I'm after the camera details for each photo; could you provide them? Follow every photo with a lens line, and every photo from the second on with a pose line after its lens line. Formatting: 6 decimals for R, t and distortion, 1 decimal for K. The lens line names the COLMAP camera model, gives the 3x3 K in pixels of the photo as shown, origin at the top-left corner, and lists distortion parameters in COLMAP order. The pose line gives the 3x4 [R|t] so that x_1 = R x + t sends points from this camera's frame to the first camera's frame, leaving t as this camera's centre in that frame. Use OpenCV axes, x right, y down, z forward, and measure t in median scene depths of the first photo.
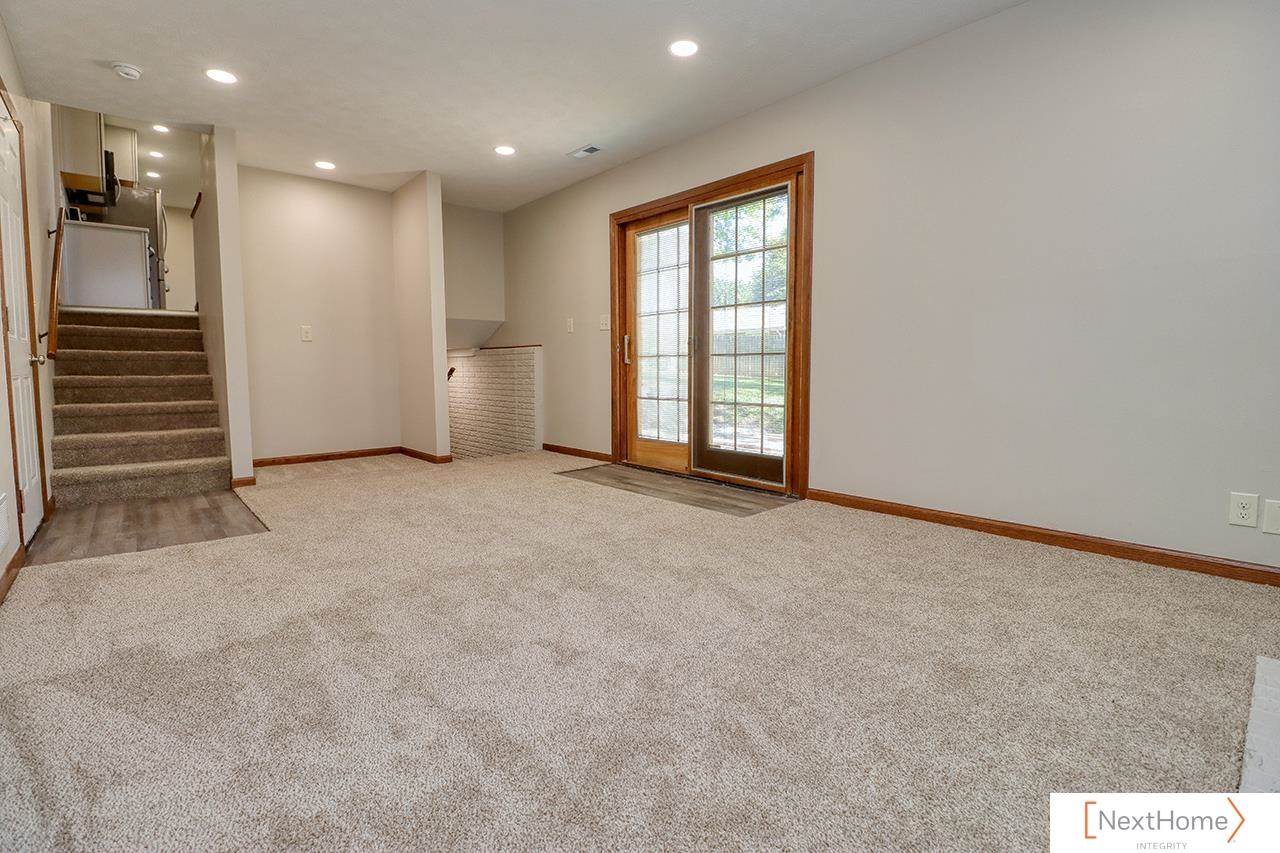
lens RADIAL K [[593.7, 0, 641.8], [0, 593.7, 412.0], [0, 0, 1]] dist [0.002562, -0.015218]
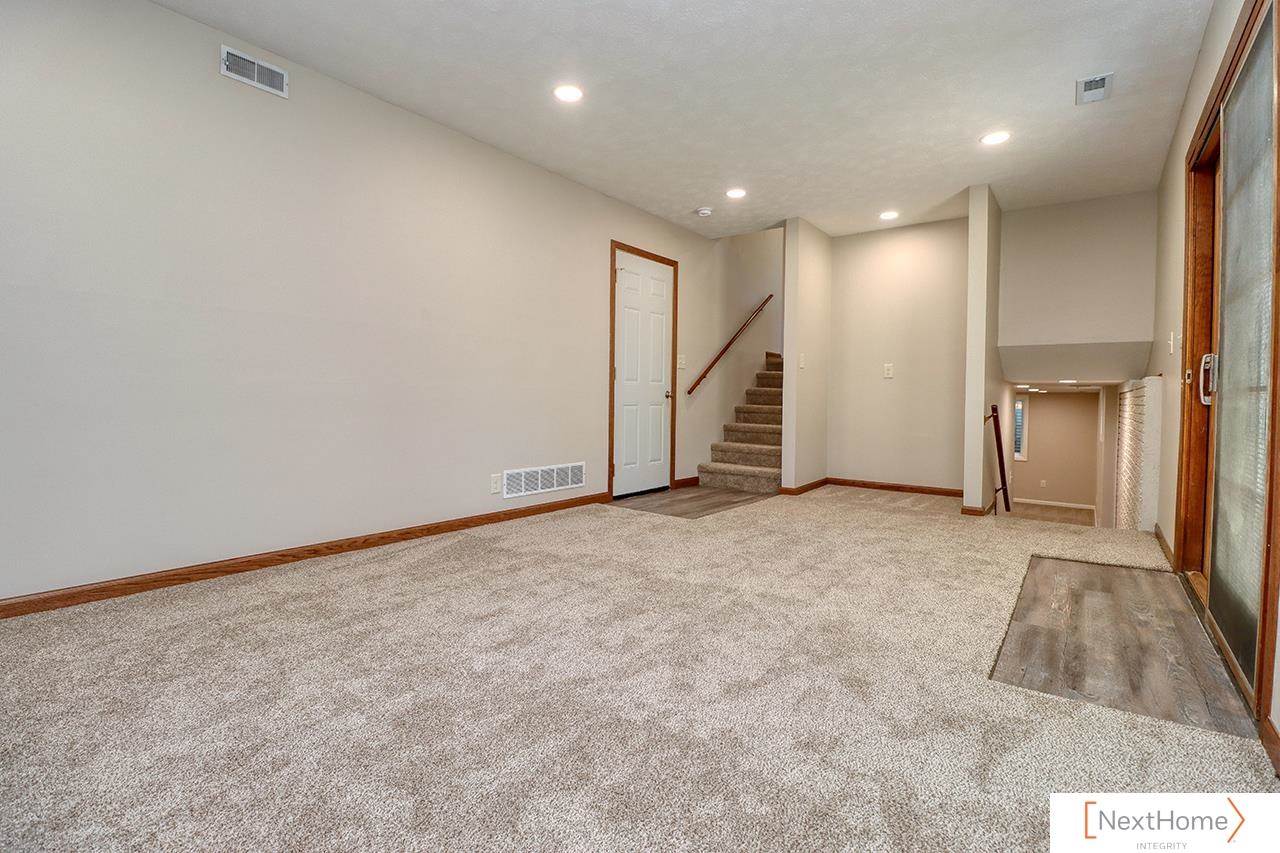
lens RADIAL K [[593.7, 0, 641.8], [0, 593.7, 412.0], [0, 0, 1]] dist [0.002562, -0.015218]
pose [[0.200099, 0.031335, -0.979274, 0.527061], [-0.084679, 0.996302, 0.014577, -0.044501], [0.976110, 0.080007, 0.202012, 0.441619]]
